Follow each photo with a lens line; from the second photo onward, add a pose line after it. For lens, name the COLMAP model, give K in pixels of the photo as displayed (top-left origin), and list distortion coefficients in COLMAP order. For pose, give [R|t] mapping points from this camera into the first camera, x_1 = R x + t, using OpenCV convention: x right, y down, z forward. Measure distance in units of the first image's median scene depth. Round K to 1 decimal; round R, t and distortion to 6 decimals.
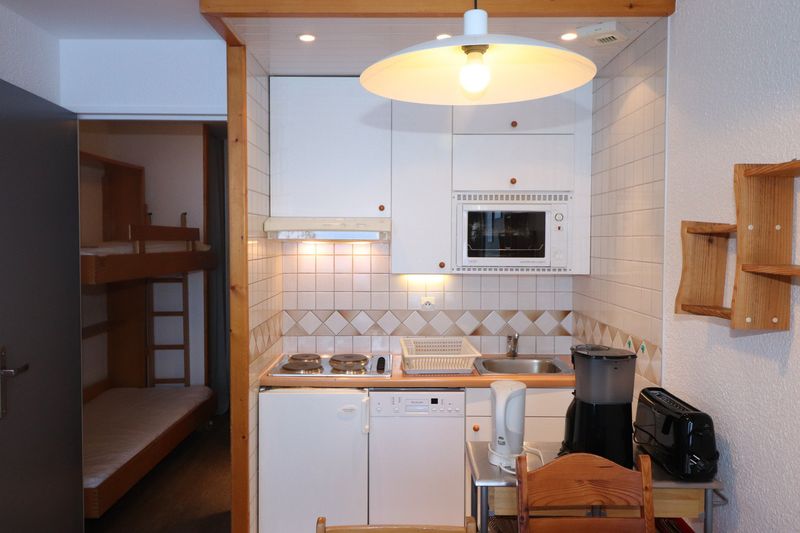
lens RADIAL K [[628.9, 0, 397.7], [0, 628.9, 260.4], [0, 0, 1]] dist [-0.000832, -0.005670]
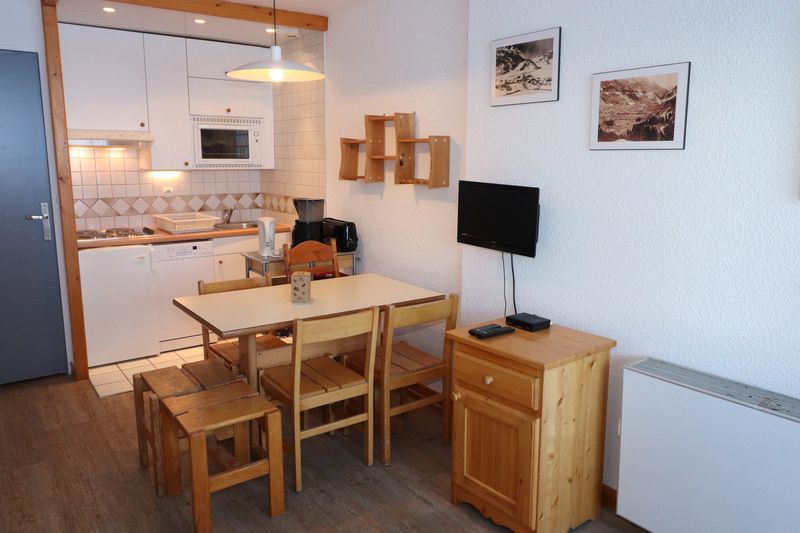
lens RADIAL K [[593.8, 0, 398.2], [0, 593.8, 267.2], [0, 0, 1]] dist [-0.000175, 0.001133]
pose [[0.804621, -0.107535, 0.583971, -0.392931], [0.016274, 0.987089, 0.159343, 0.034443], [-0.593566, -0.118707, 0.795982, -0.507014]]
